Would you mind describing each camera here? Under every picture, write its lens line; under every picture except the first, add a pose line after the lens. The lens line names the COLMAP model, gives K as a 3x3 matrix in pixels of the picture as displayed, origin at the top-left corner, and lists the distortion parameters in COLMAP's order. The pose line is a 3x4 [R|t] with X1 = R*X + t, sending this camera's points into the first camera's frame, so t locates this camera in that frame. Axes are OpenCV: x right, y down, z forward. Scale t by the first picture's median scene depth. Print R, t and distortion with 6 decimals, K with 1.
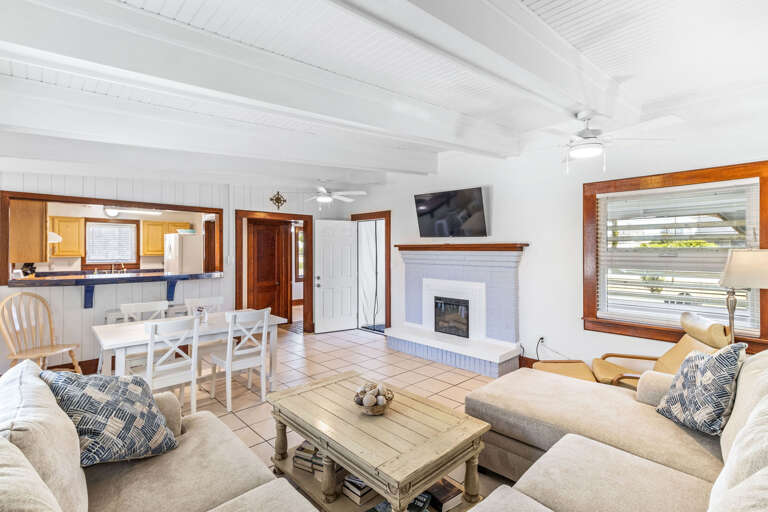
lens RADIAL K [[358.8, 0, 385.9], [0, 358.8, 250.0], [0, 0, 1]] dist [0.024640, 0.000361]
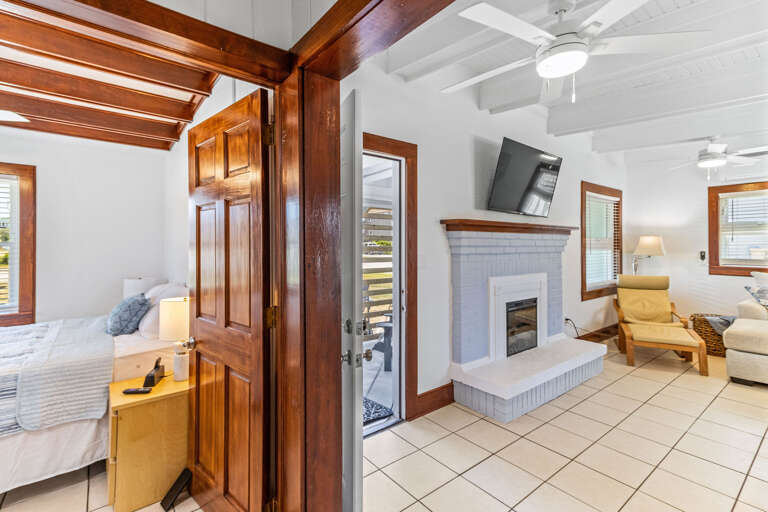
lens RADIAL K [[358.8, 0, 385.9], [0, 358.8, 250.0], [0, 0, 1]] dist [0.024640, 0.000361]
pose [[0.095703, -0.011359, 0.995345, -0.533858], [0.004726, 0.999929, 0.010957, 0.025437], [-0.995399, 0.003655, 0.095750, 1.156458]]
